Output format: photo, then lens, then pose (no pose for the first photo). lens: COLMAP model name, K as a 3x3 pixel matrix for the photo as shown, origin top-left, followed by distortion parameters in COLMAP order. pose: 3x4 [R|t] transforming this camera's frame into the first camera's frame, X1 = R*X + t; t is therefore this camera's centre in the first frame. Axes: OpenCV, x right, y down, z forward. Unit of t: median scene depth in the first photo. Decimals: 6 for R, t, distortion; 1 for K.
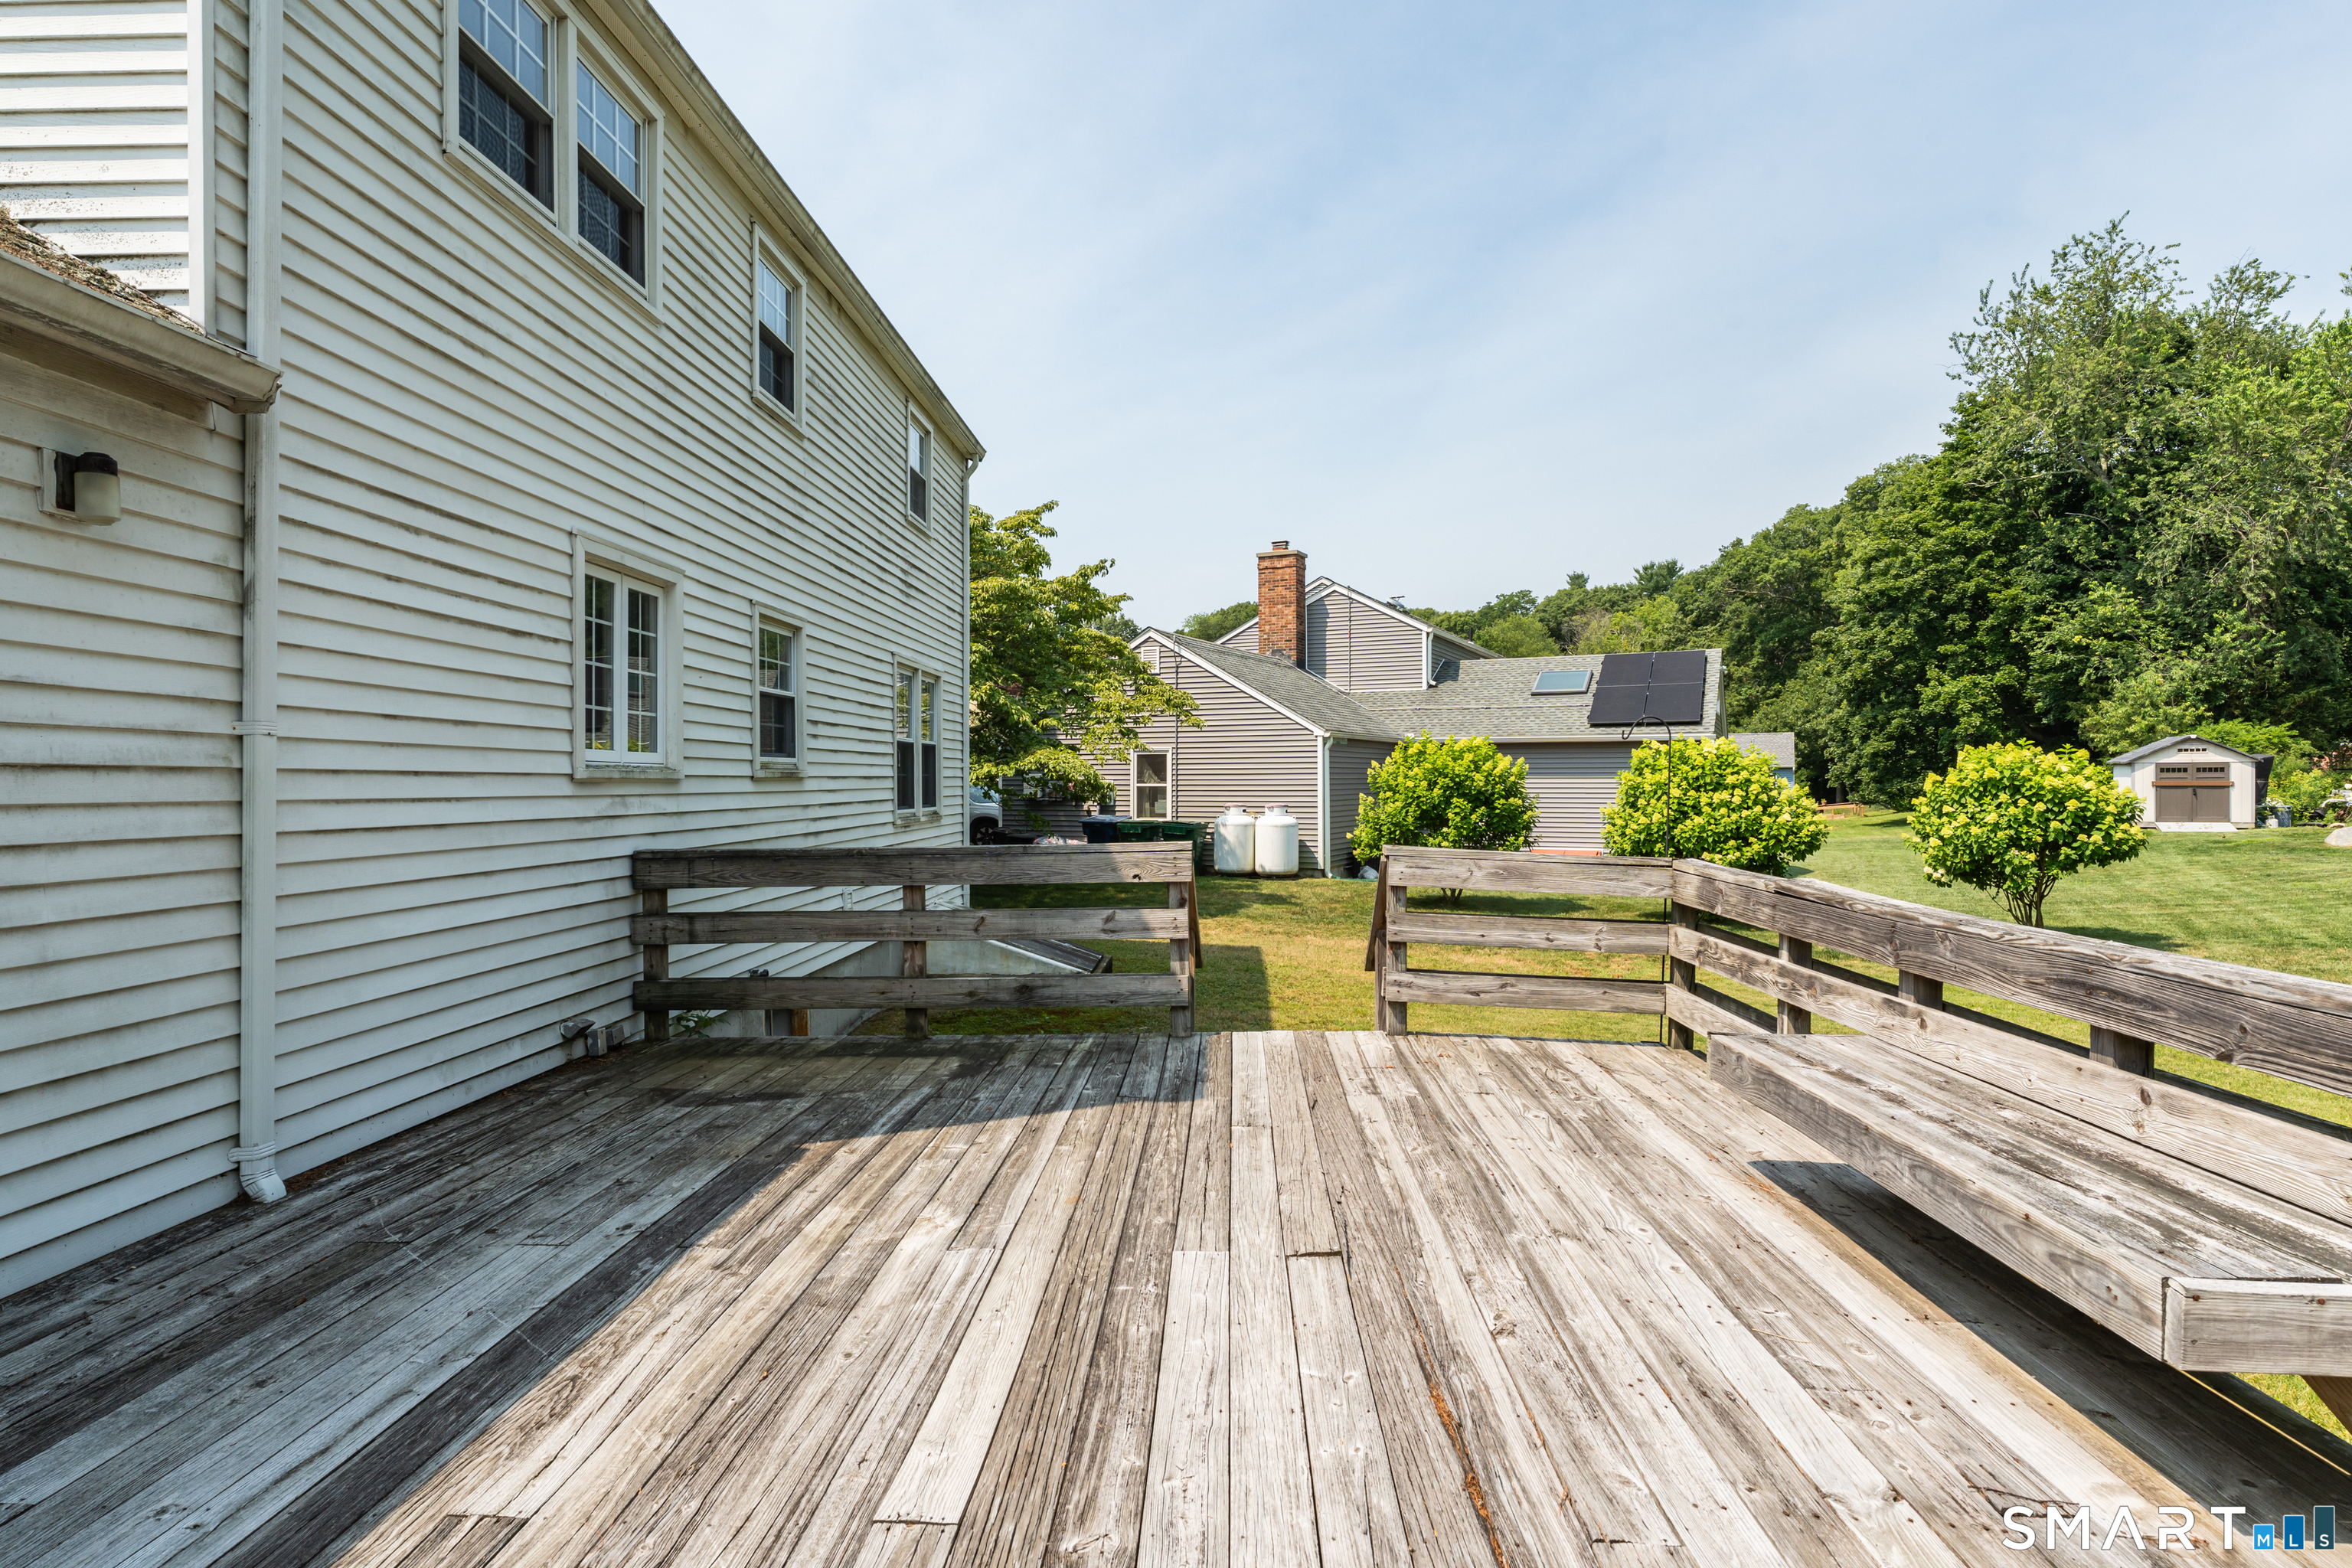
lens RADIAL K [[1292.2, 0, 1181.8], [0, 1292.2, 778.6], [0, 0, 1]] dist [-0.000080, -0.000913]
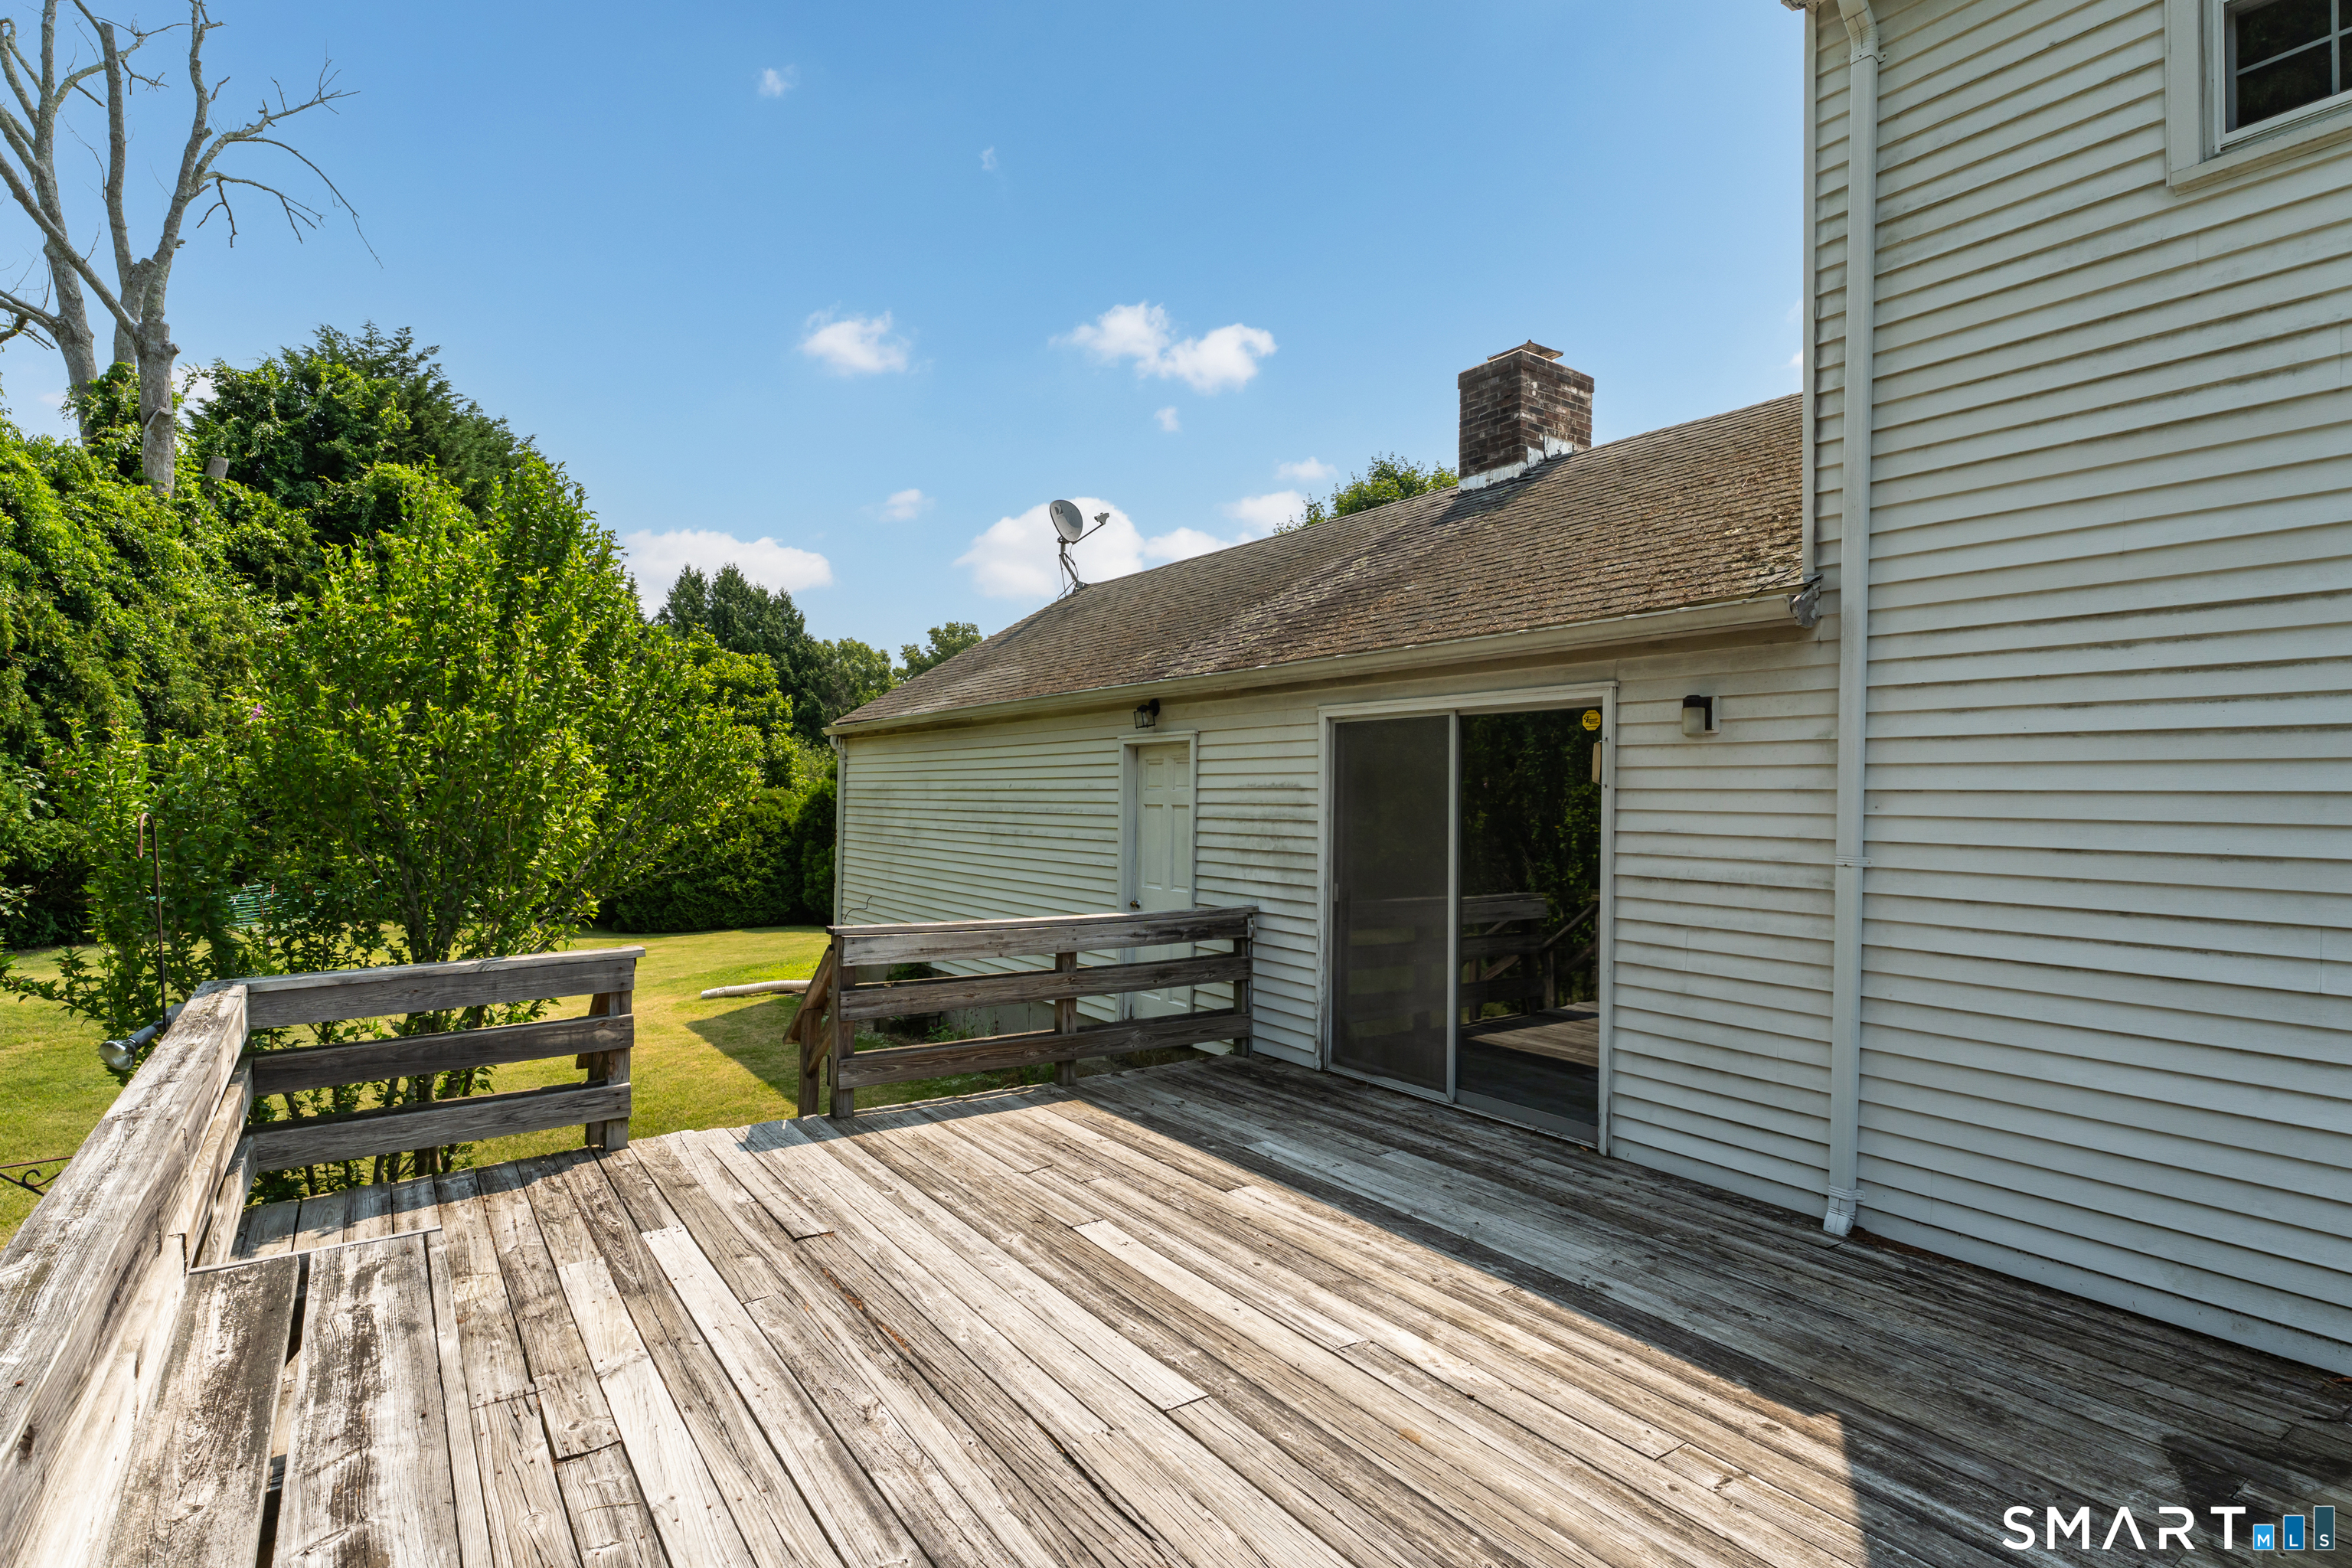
lens RADIAL K [[1141.4, 0, 1162.9], [0, 1141.4, 770.7], [0, 0, 1]] dist [-0.001420, 0.001102]
pose [[-0.796542, -0.024195, -0.604099, 0.494317], [-0.011782, 0.999630, -0.024501, -0.089980], [0.604469, -0.012398, -0.796533, 1.448872]]
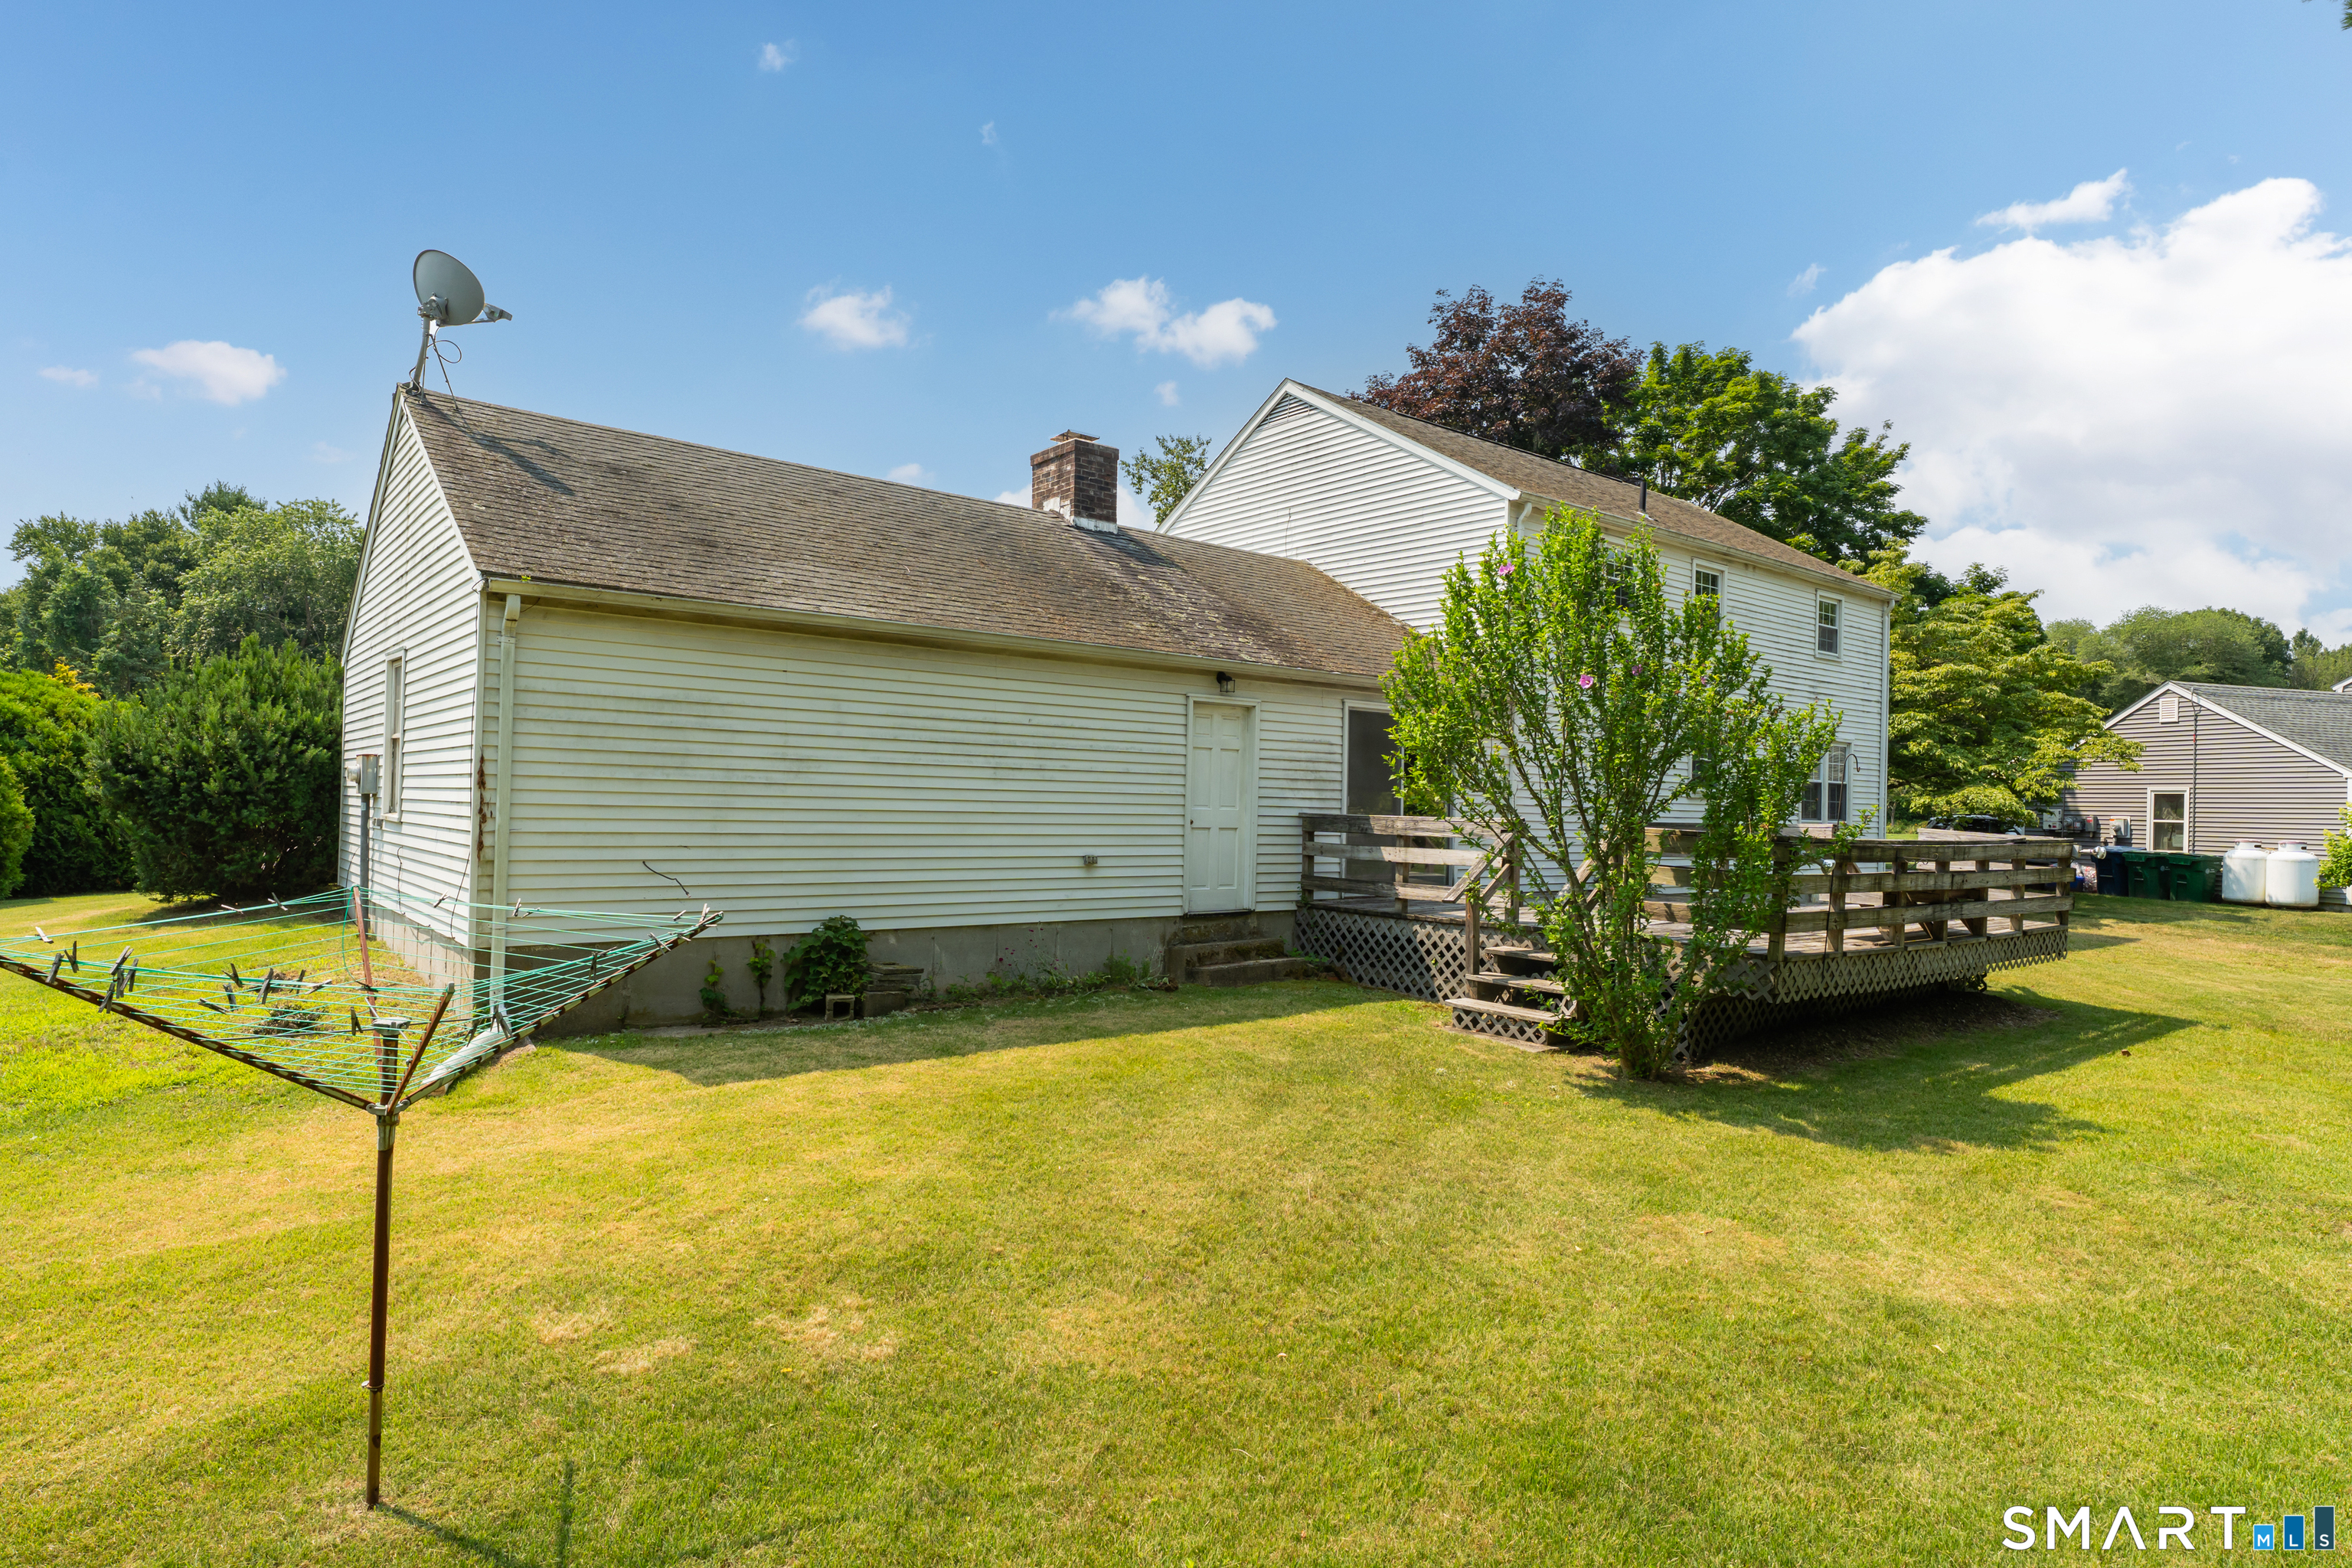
lens RADIAL K [[1292.2, 0, 1185.3], [0, 1292.2, 771.6], [0, 0, 1]] dist [-0.000080, -0.000913]
pose [[0.658566, -0.001594, -0.752521, 1.636220], [-0.024503, 0.999422, -0.023560, 0.058945], [0.752124, 0.033955, 0.658146, -2.408789]]
